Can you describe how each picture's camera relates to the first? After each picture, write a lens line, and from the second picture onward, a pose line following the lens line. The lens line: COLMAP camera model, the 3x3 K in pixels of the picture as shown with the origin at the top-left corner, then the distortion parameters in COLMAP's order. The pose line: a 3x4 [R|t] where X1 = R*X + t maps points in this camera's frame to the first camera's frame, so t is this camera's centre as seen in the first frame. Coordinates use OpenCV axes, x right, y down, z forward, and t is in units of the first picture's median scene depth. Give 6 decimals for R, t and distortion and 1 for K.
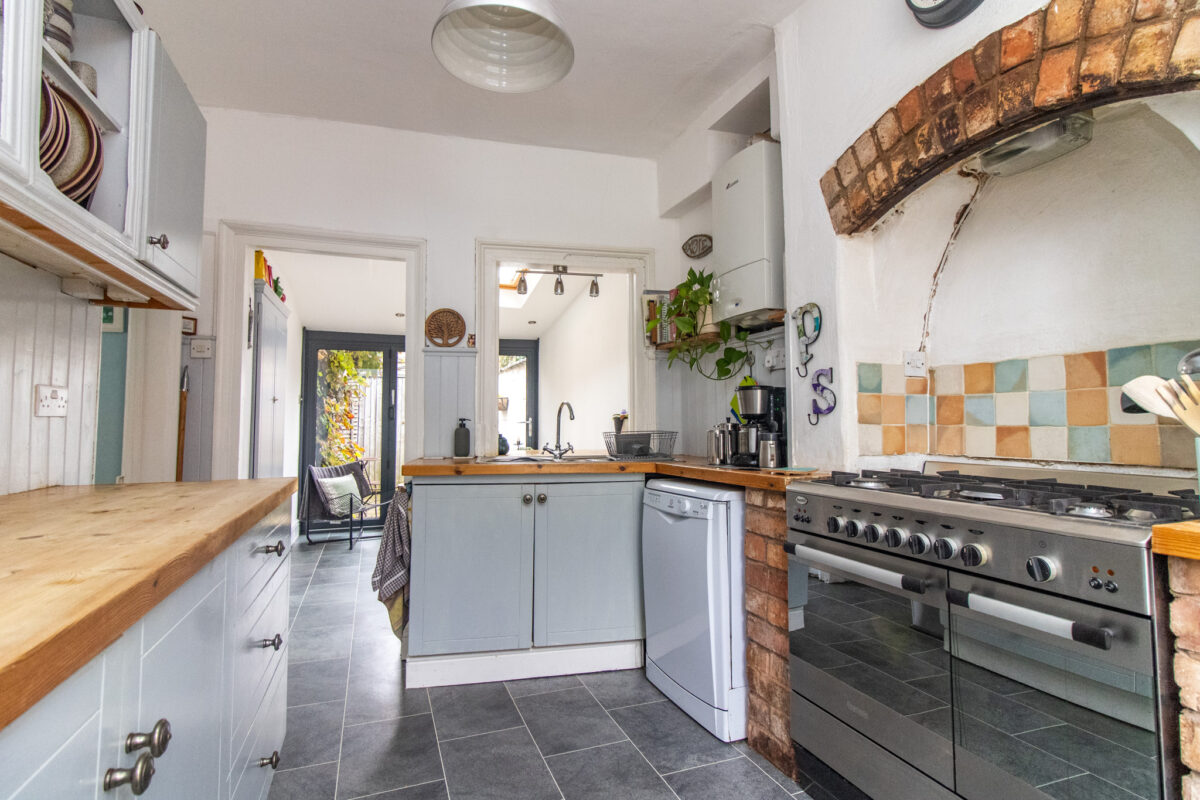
lens RADIAL K [[580.4, 0, 596.7], [0, 580.4, 393.8], [0, 0, 1]] dist [0.006171, 0.000826]
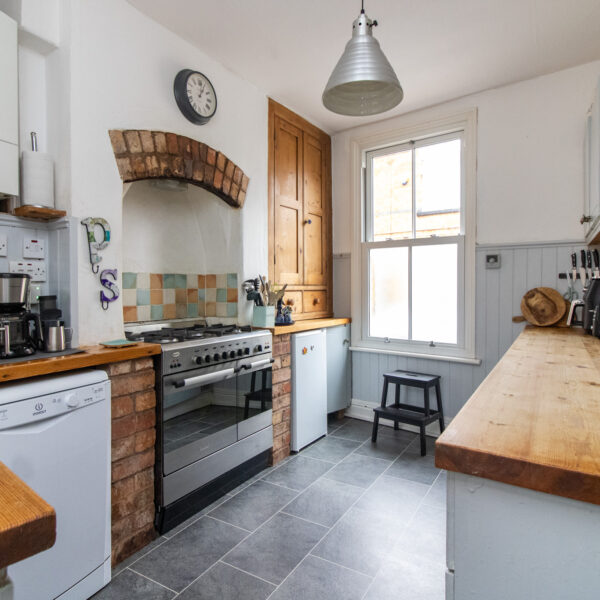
lens RADIAL K [[415.2, 0, 298.5], [0, 415.2, 299.9], [0, 0, 1]] dist [0.009470, -0.000950]
pose [[-0.612680, -0.017843, 0.790130, -0.746755], [-0.037444, 0.999278, -0.006469, 0.022078], [-0.789444, -0.033550, -0.612905, 1.374736]]
